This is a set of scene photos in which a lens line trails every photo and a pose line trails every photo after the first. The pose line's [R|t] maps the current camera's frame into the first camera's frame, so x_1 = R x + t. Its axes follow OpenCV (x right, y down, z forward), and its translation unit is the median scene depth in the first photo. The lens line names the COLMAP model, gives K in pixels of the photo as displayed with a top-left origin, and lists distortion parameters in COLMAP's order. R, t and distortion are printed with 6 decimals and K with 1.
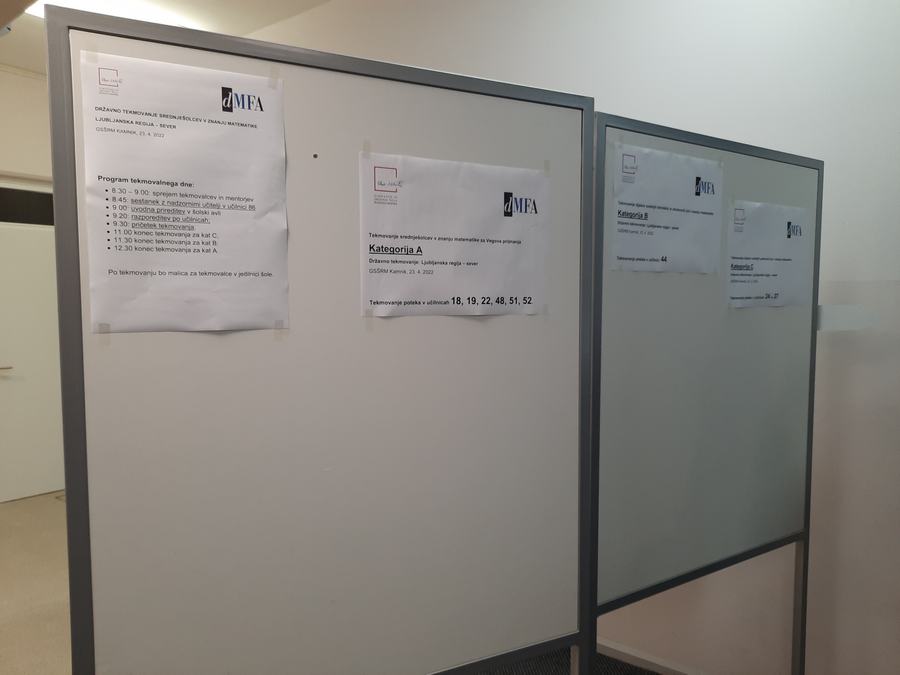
lens RADIAL K [[658.0, 0, 450.0], [0, 658.0, 337.5], [0, 0, 1]] dist [-0.000038, -0.000360]
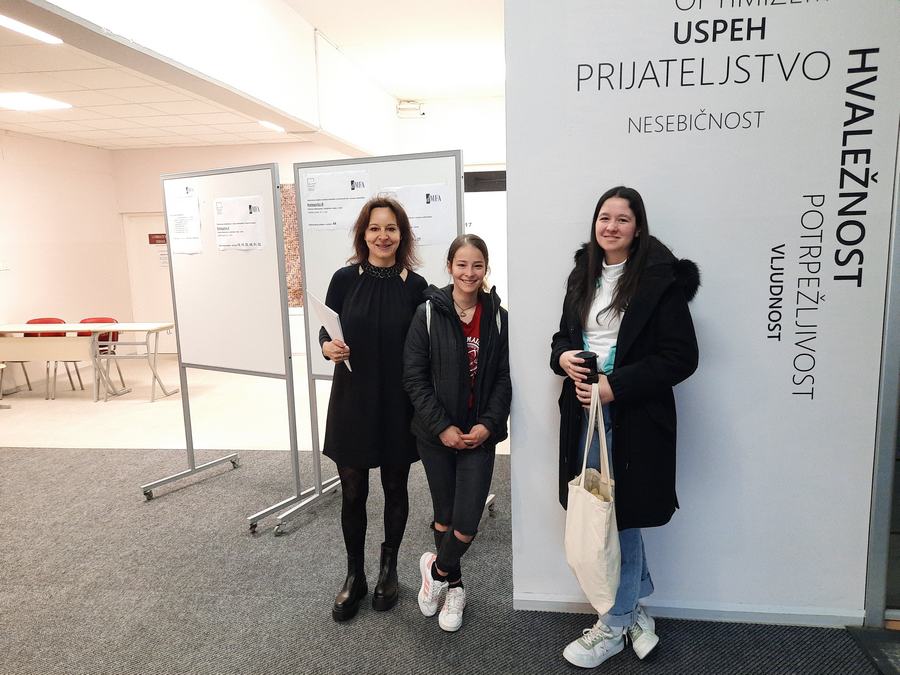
lens RADIAL K [[658.0, 0, 450.0], [0, 658.0, 337.5], [0, 0, 1]] dist [-0.000038, -0.000360]
pose [[0.512889, 0.118594, -0.850224, 2.872033], [-0.032409, 0.992381, 0.118872, -0.023345], [0.857843, -0.033413, 0.512824, 0.273703]]
